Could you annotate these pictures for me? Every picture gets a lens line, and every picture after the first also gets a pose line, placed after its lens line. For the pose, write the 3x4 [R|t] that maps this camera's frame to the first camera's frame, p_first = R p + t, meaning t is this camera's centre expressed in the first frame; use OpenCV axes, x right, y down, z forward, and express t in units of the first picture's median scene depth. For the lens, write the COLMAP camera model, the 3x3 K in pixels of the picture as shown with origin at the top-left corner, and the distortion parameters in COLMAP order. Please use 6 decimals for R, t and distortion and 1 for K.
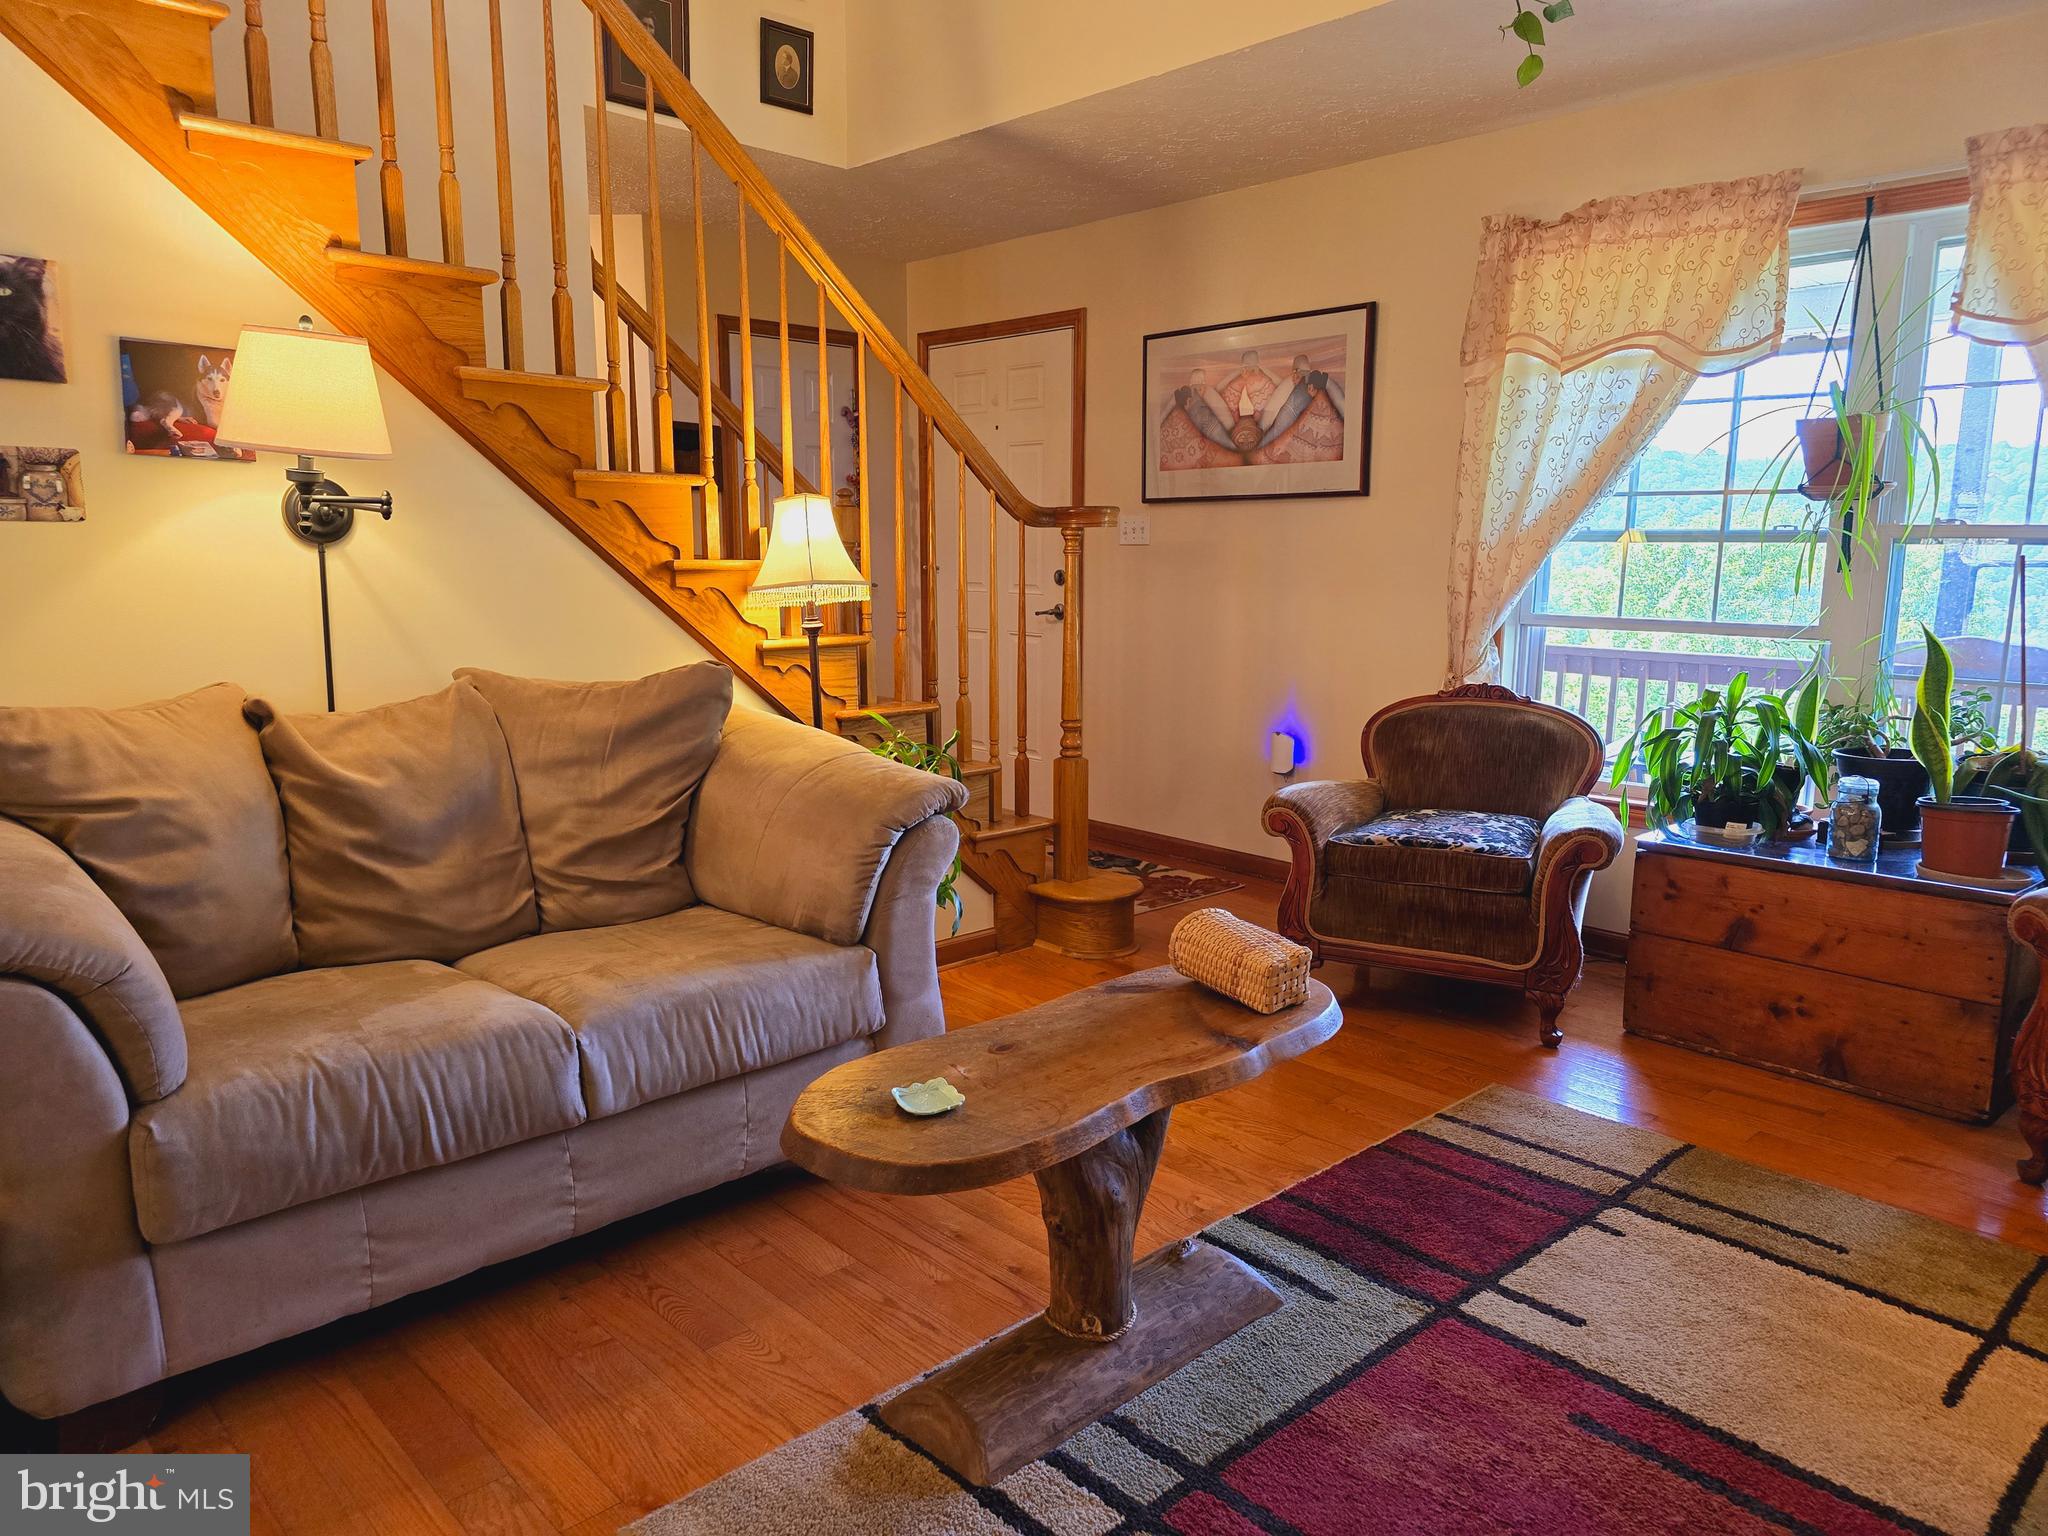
lens RADIAL K [[1379.7, 0, 1039.1], [0, 1379.7, 769.0], [0, 0, 1]] dist [0.062681, -0.060926]
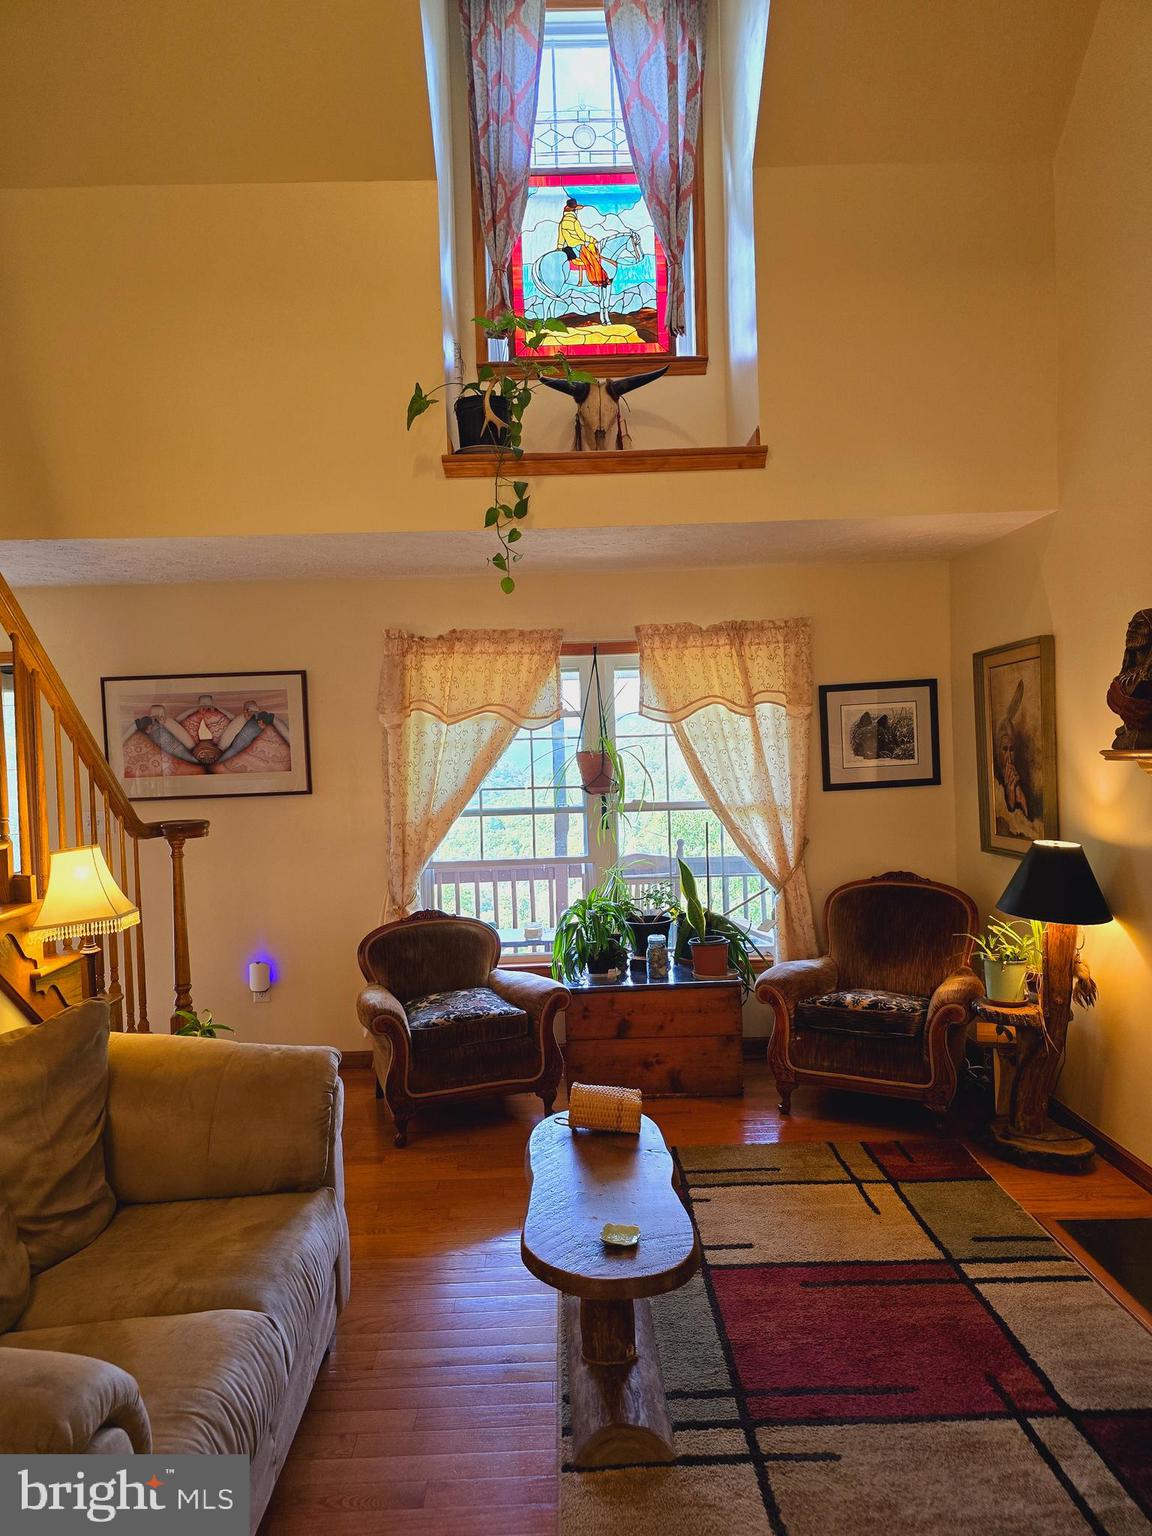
lens RADIAL K [[1034.8, 0, 569.6], [0, 1034.8, 774.1], [0, 0, 1]] dist [0.062681, -0.060926]
pose [[0.677609, -0.048912, 0.733794, -0.528857], [0.156290, 0.984571, -0.078696, -0.114637], [-0.718623, 0.168009, 0.674799, 0.050291]]
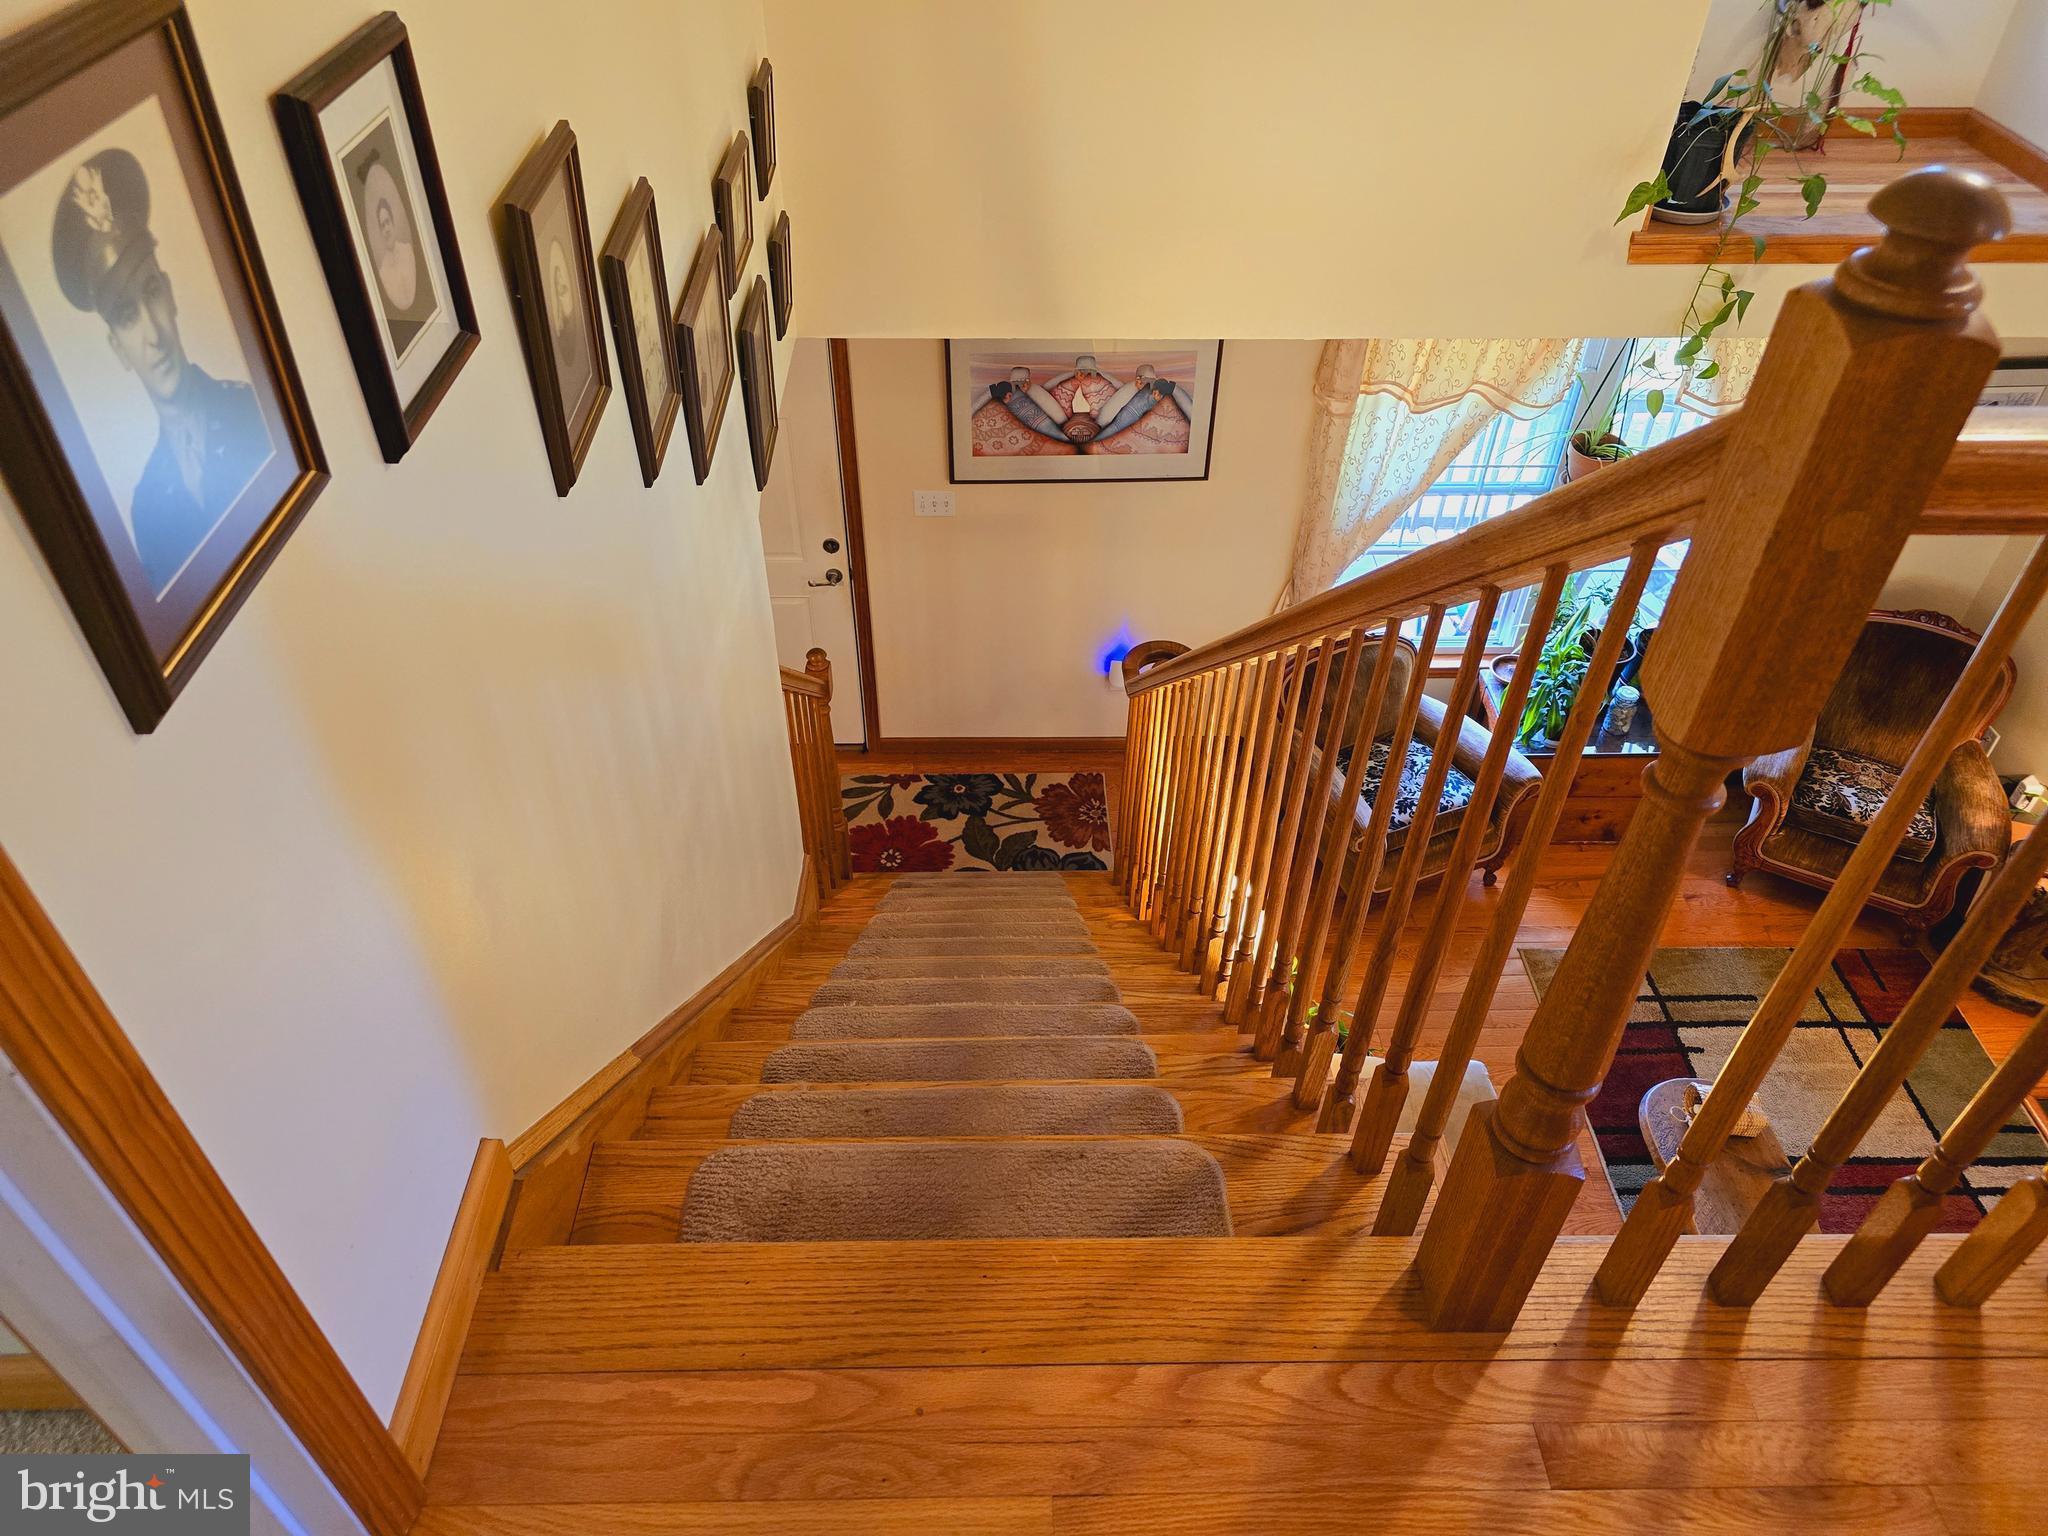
lens RADIAL K [[1379.7, 0, 1019.7], [0, 1379.7, 769.1], [0, 0, 1]] dist [0.062681, -0.060926]
pose [[0.671291, -0.492209, 0.554164, -0.831329], [0.116104, 0.808265, 0.577259, -0.910162], [-0.732044, -0.323168, 0.599728, 0.461019]]
